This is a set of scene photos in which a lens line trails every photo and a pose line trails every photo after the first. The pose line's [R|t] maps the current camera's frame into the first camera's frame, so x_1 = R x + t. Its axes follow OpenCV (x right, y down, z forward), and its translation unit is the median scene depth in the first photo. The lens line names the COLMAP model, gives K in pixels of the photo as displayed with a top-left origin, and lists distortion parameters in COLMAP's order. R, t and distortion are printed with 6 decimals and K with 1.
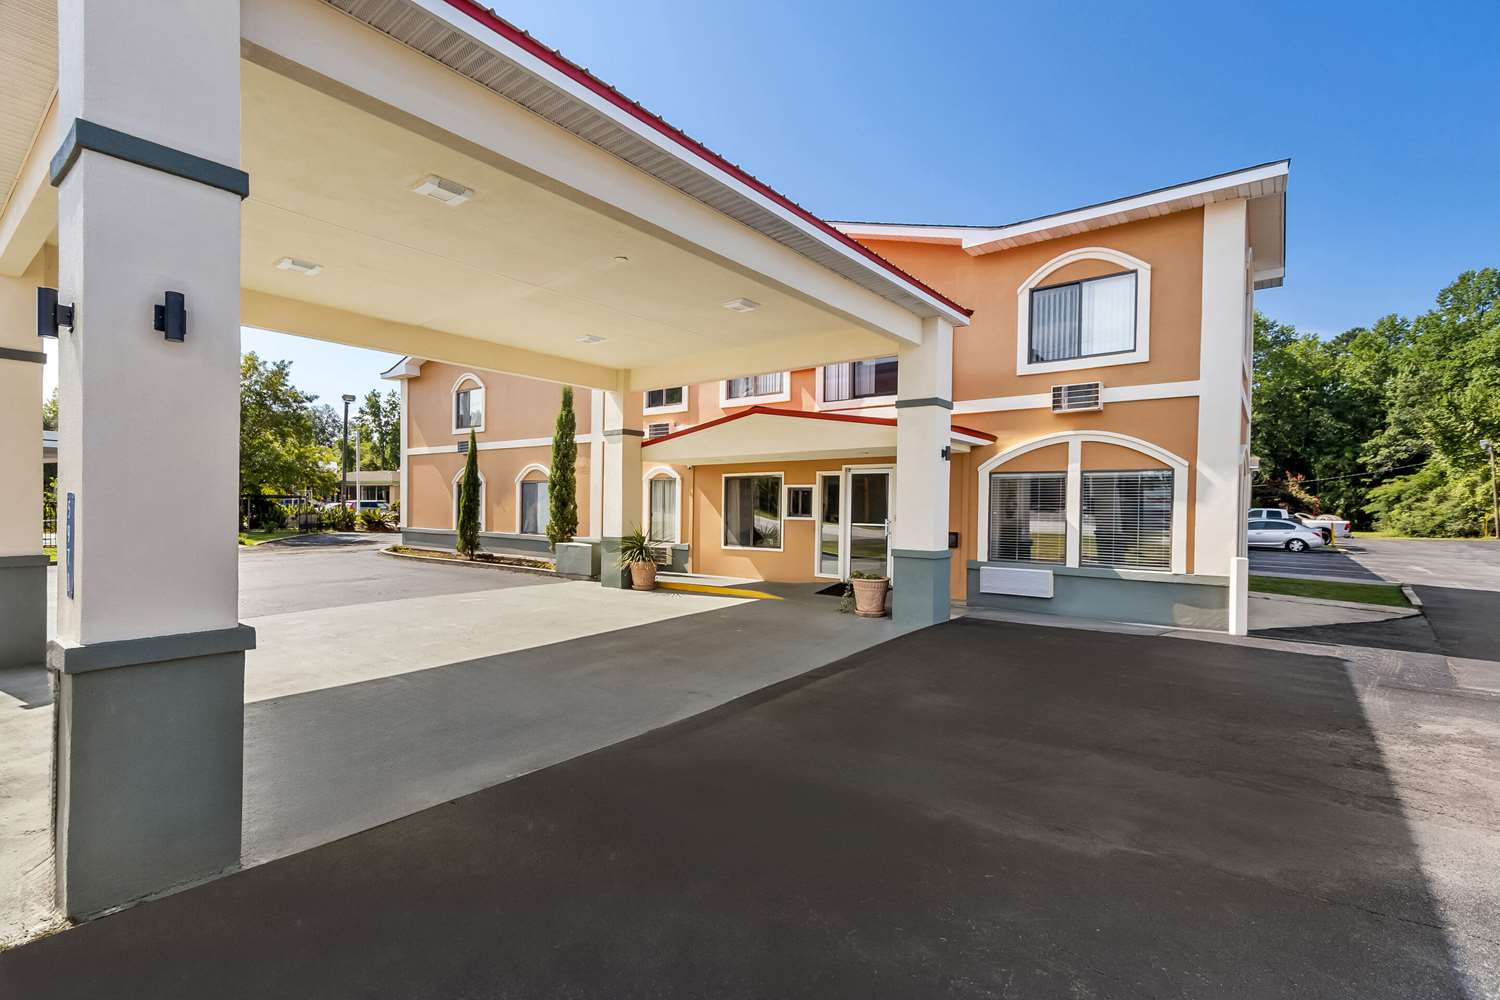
lens RADIAL K [[701.2, 0, 732.3], [0, 701.2, 466.9], [0, 0, 1]] dist [0.002503, -0.000174]
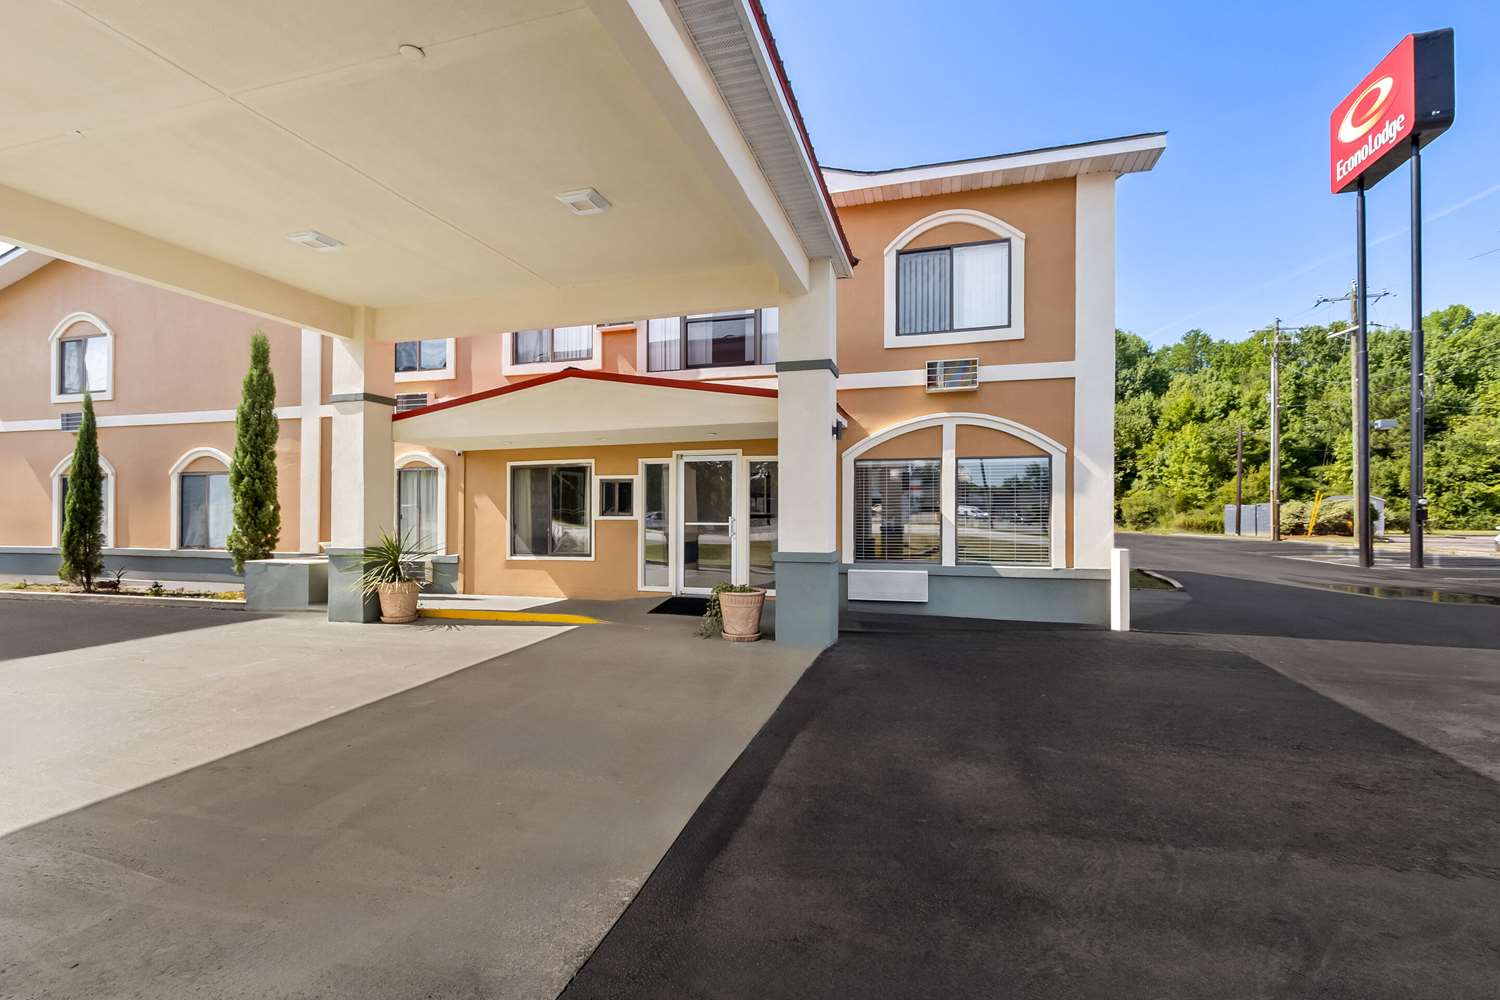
lens RADIAL K [[705.5, 0, 743.5], [0, 705.5, 487.7], [0, 0, 1]] dist [0.005377, -0.000107]
pose [[0.926634, 0.001946, 0.375959, -0.070791], [-0.009868, 0.999768, 0.019146, 0.023113], [-0.375834, -0.021451, 0.926439, 0.211944]]
